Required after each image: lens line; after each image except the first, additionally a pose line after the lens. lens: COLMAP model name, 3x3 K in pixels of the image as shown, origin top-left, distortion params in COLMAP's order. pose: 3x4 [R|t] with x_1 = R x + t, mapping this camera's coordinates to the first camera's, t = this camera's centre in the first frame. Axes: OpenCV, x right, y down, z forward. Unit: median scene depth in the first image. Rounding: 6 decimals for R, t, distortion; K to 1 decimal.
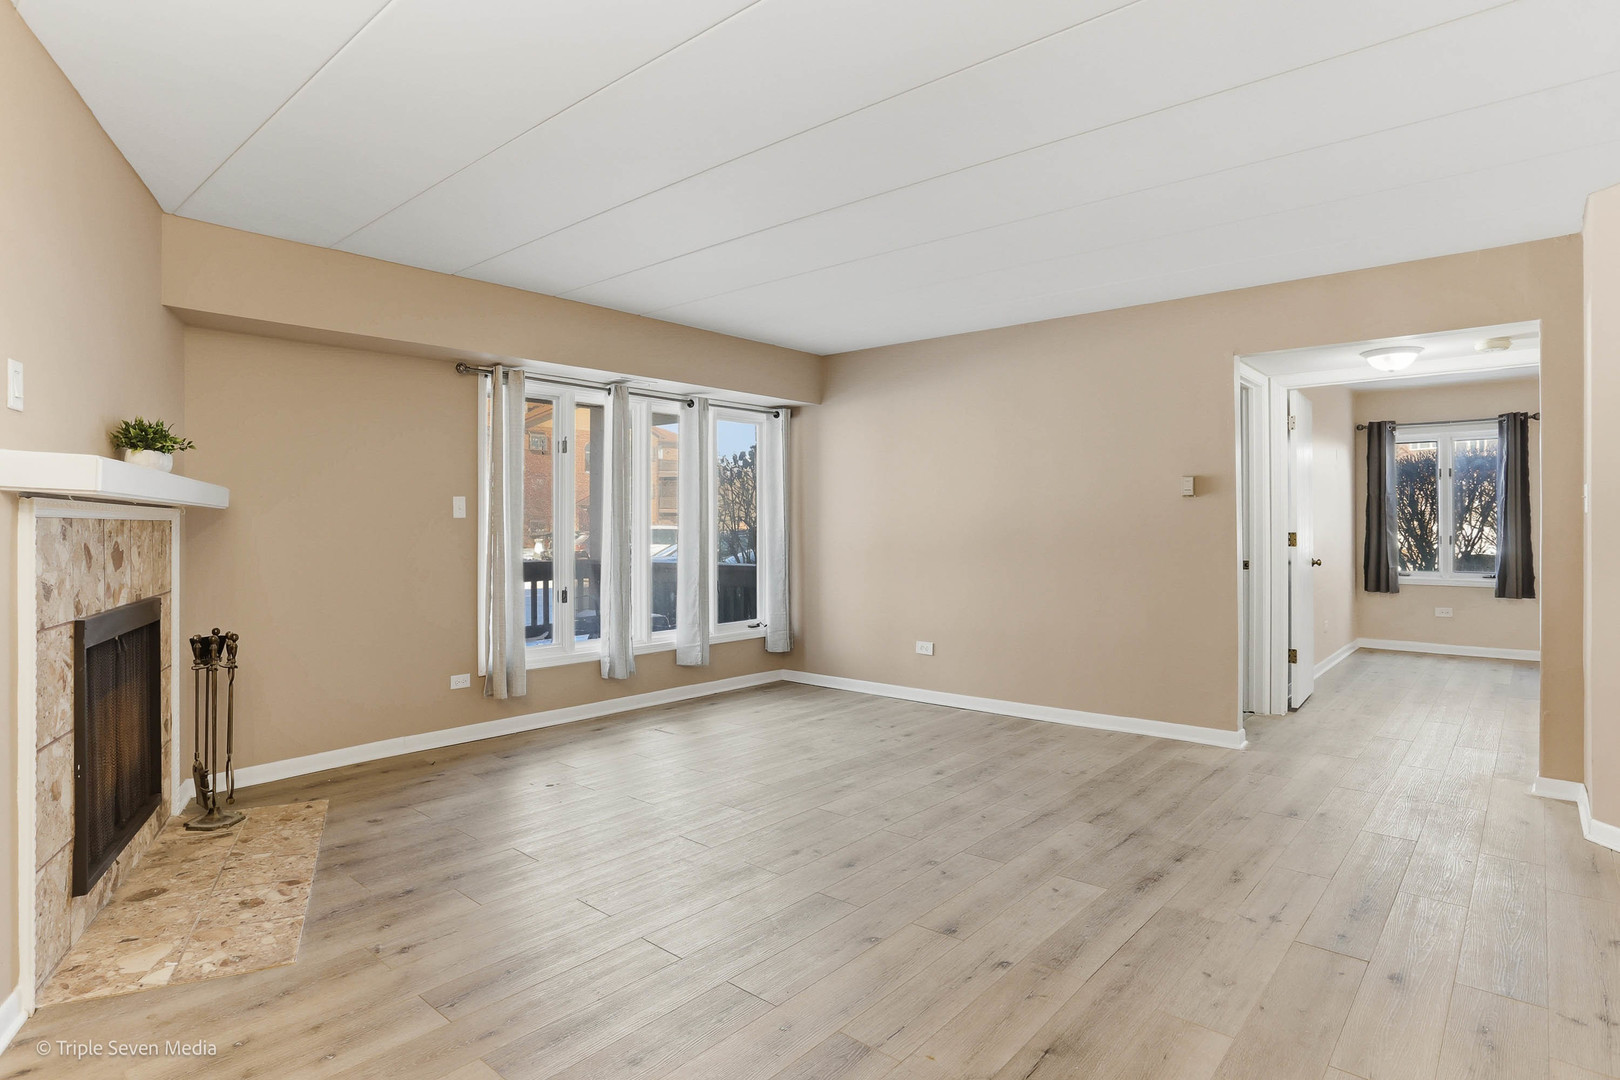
lens RADIAL K [[860.5, 0, 731.9], [0, 860.5, 521.8], [0, 0, 1]] dist [-0.021843, -0.000261]
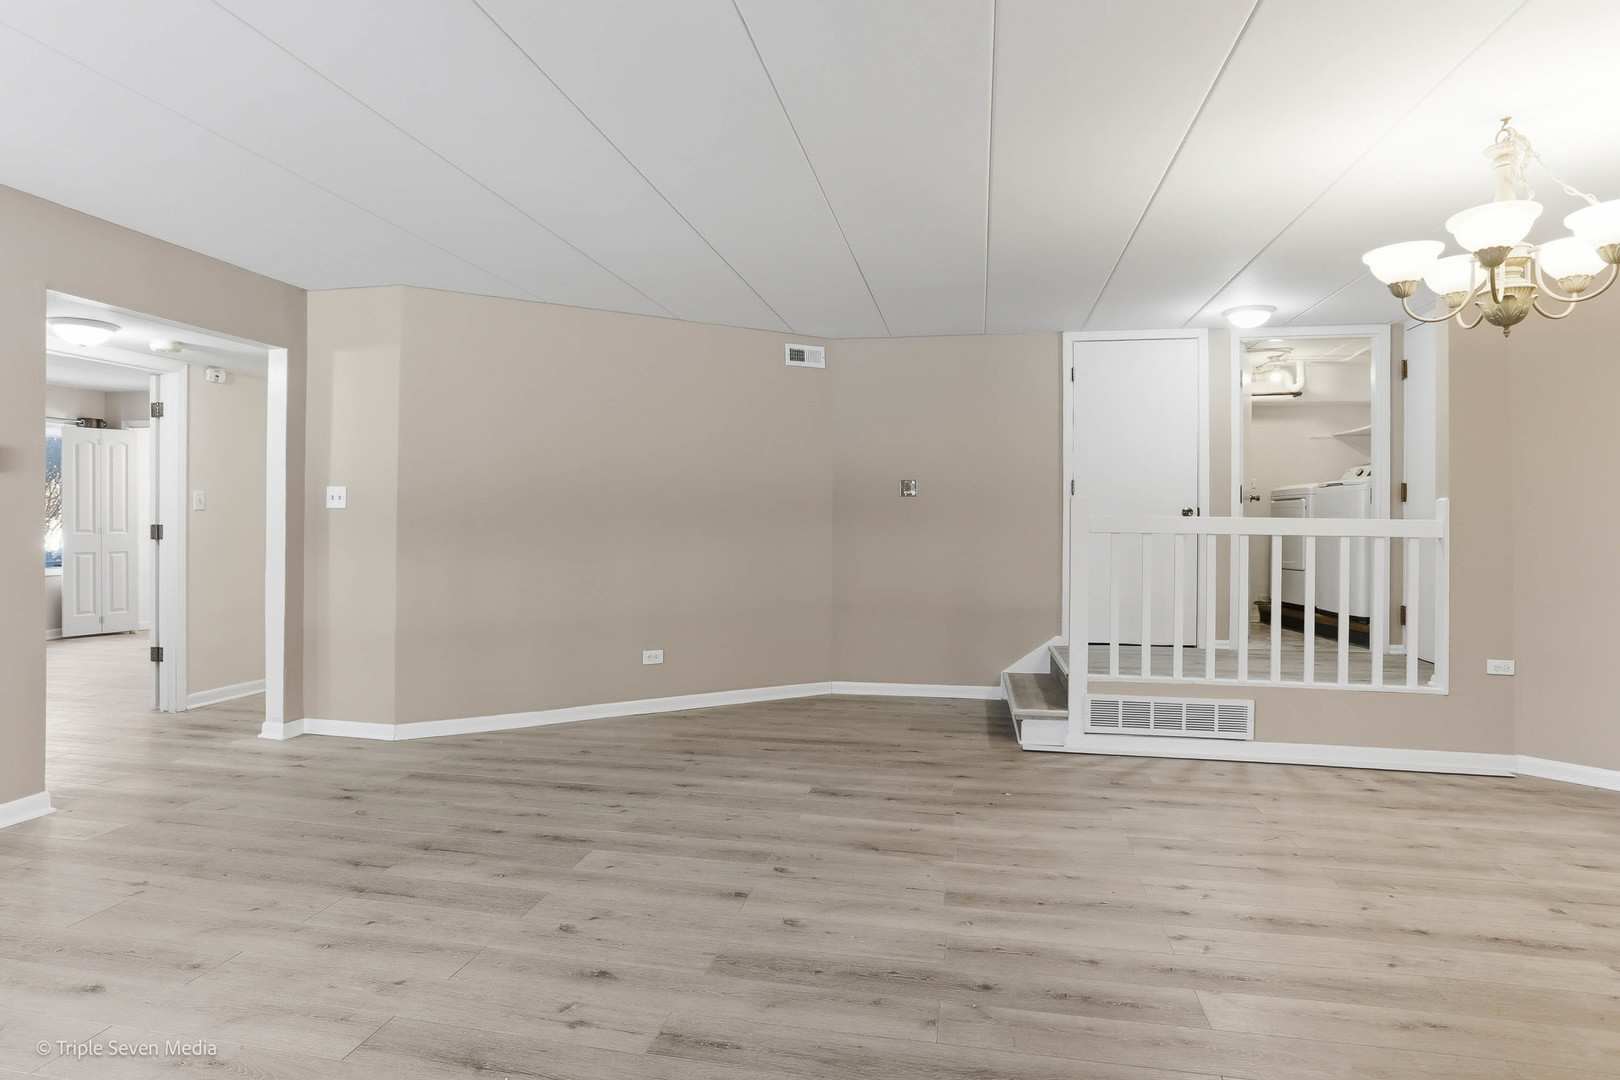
lens RADIAL K [[864.6, 0, 798.0], [0, 864.6, 484.1], [0, 0, 1]] dist [-0.069592, 0.033267]
pose [[-0.528486, 0.034368, 0.848246, -0.501000], [-0.003680, 0.999078, -0.042772, 0.007879], [-0.848934, -0.025726, -0.527873, 1.076560]]
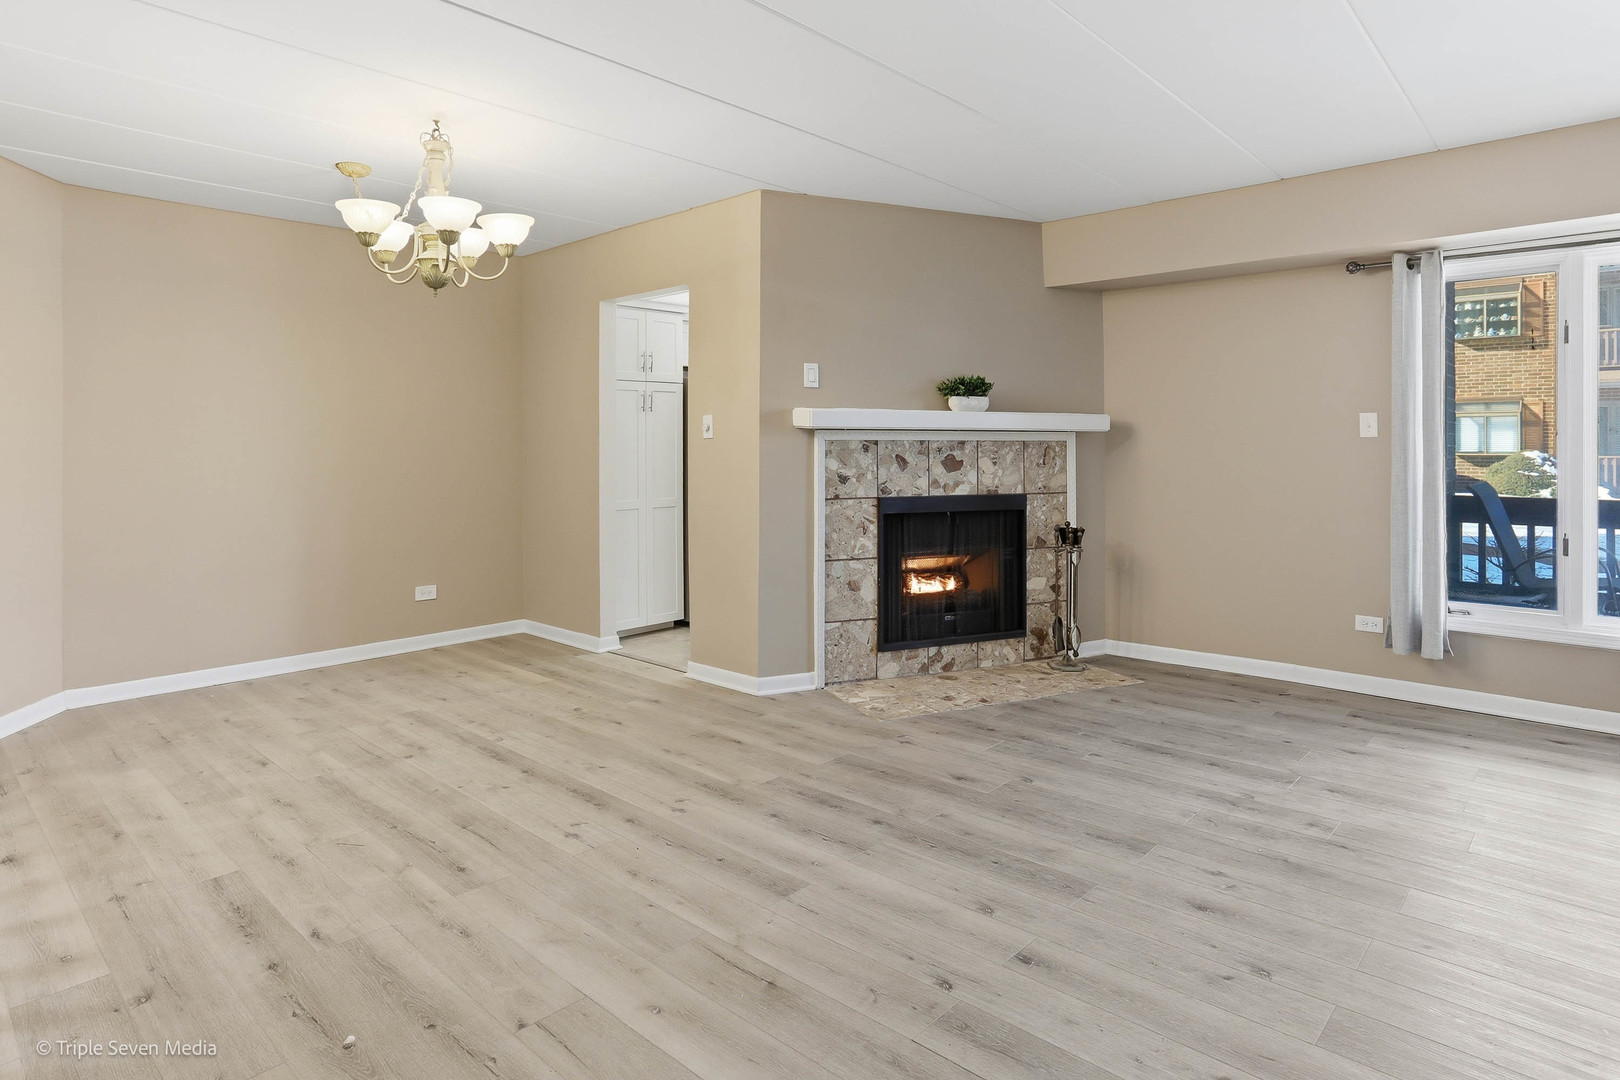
lens RADIAL K [[901.8, 0, 840.0], [0, 901.8, 443.0], [0, 0, 1]] dist [-0.032061, 0.000297]
pose [[0.043964, 0.002394, -0.999030, 0.763197], [0.002638, 0.999993, 0.002512, -0.002504], [0.999030, -0.002746, 0.043957, 0.564159]]
